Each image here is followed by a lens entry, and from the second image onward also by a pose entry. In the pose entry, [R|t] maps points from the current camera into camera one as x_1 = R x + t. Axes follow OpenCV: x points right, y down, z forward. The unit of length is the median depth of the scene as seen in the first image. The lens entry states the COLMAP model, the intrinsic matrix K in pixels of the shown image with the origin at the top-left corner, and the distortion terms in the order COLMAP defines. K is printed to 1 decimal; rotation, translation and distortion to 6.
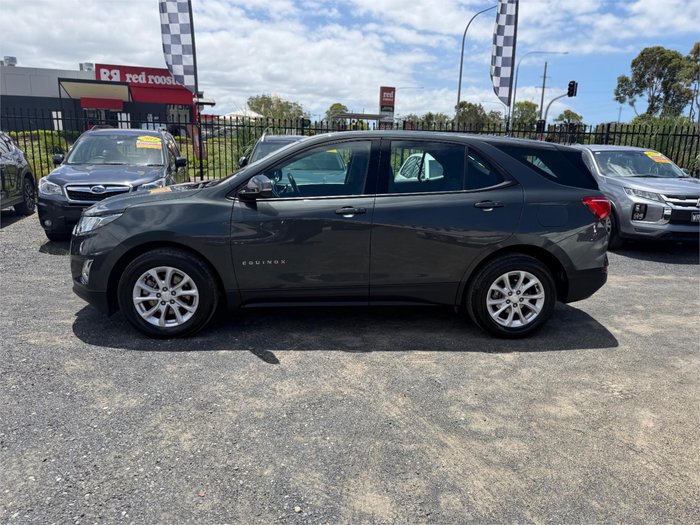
lens RADIAL K [[488.2, 0, 348.0], [0, 488.2, 261.8], [0, 0, 1]] dist [0.022670, -0.031122]
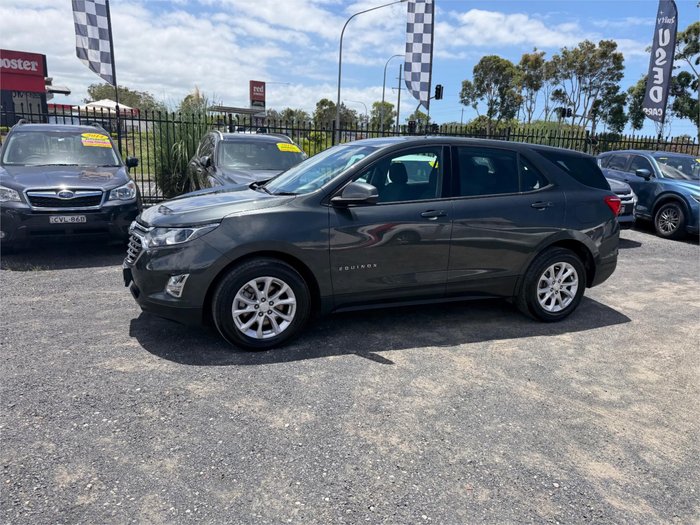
lens RADIAL K [[487.9, 0, 350.0], [0, 487.9, 262.5], [0, 0, 1]] dist [0.031703, -0.051791]
pose [[0.963858, -0.051399, 0.261413, -0.452689], [0.048953, 0.998675, 0.015865, -0.024589], [-0.261882, -0.002494, 0.965097, 0.023509]]
